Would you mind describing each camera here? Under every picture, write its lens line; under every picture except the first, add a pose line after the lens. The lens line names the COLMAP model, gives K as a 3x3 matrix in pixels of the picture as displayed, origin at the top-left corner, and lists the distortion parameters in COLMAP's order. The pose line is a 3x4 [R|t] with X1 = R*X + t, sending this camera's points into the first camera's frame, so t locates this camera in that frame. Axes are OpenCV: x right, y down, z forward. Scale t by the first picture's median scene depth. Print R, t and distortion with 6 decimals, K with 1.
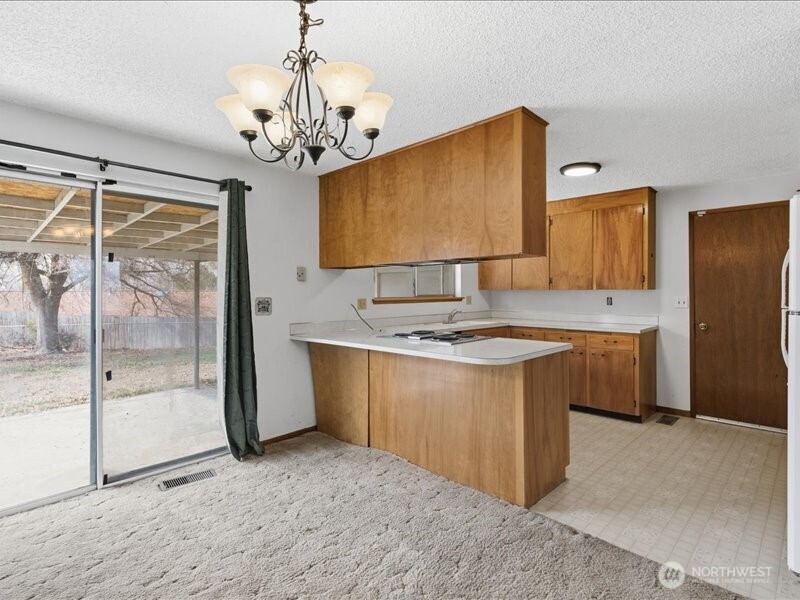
lens RADIAL K [[417.4, 0, 402.2], [0, 417.4, 288.6], [0, 0, 1]] dist [0.008106, -0.000102]
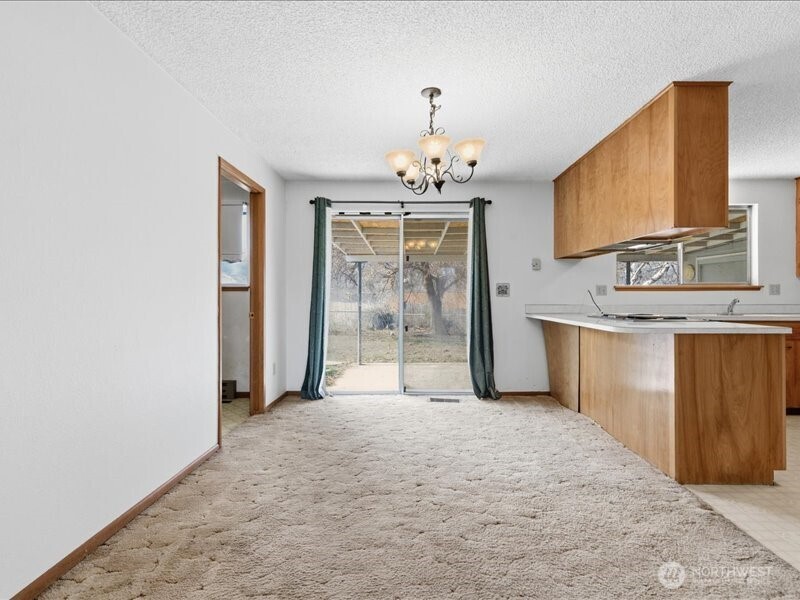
lens RADIAL K [[406.1, 0, 403.6], [0, 406.1, 293.3], [0, 0, 1]] dist [0.003353, -0.000590]
pose [[0.683128, 0.000629, -0.730298, 0.418832], [0.003299, 0.999987, 0.003947, 0.050770], [0.730291, -0.005105, 0.683117, -0.106655]]
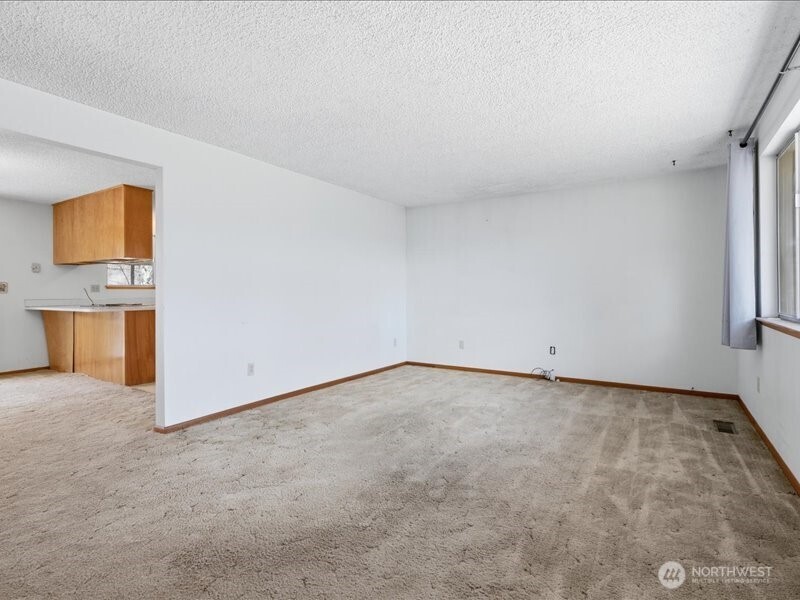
lens RADIAL K [[406.1, 0, 403.6], [0, 406.1, 293.3], [0, 0, 1]] dist [0.003353, -0.000590]
pose [[0.974846, 0.000832, 0.222879, 0.873417], [-0.003076, 0.999948, 0.009722, 0.047561], [-0.222859, -0.010163, 0.974798, -0.899186]]
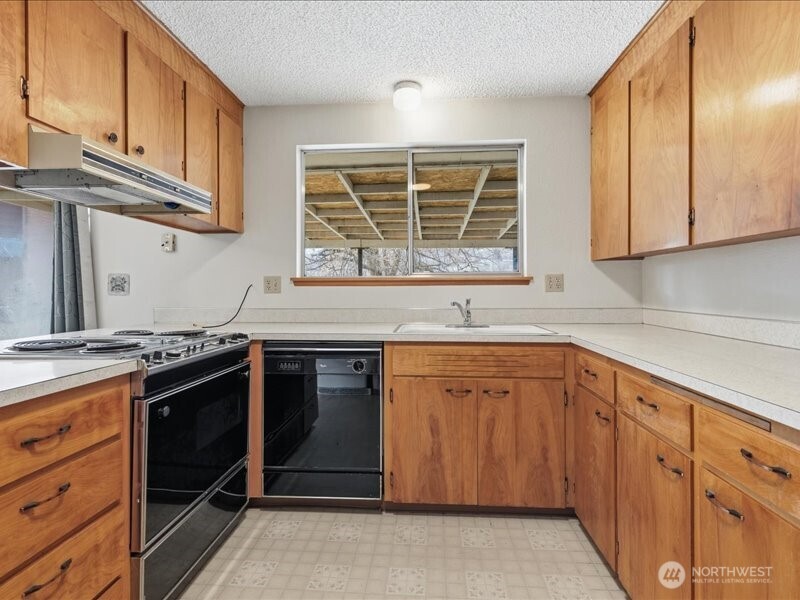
lens RADIAL K [[417.4, 0, 402.2], [0, 417.4, 288.6], [0, 0, 1]] dist [0.008106, -0.000102]
pose [[0.654932, -0.002512, -0.755684, 0.697536], [0.004035, 0.999992, 0.000173, 0.056754], [0.755677, -0.003162, 0.654937, 0.956621]]
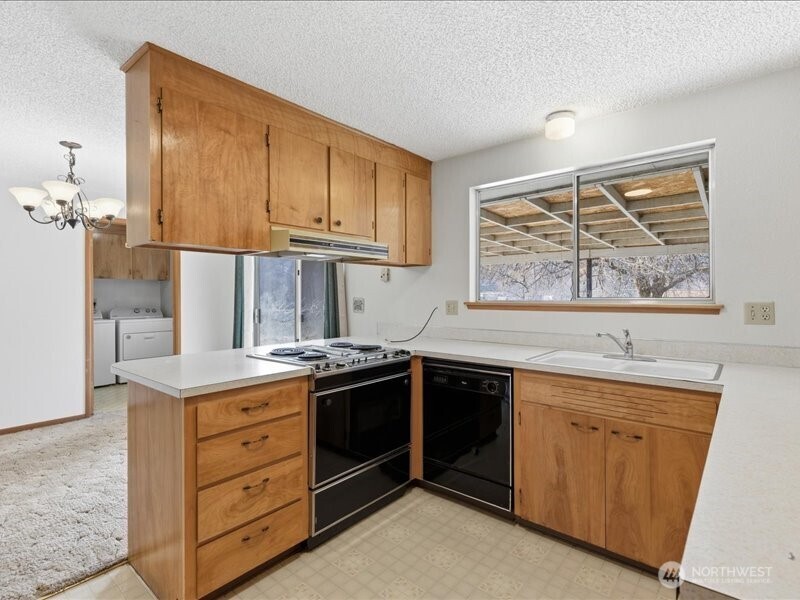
lens RADIAL K [[406.1, 0, 403.6], [0, 406.1, 293.3], [0, 0, 1]] dist [0.003353, -0.000590]
pose [[0.080654, -0.001182, -0.996741, 0.857507], [0.008454, 0.999964, -0.000502, 0.012037], [0.996706, -0.008386, 0.080661, 1.119557]]
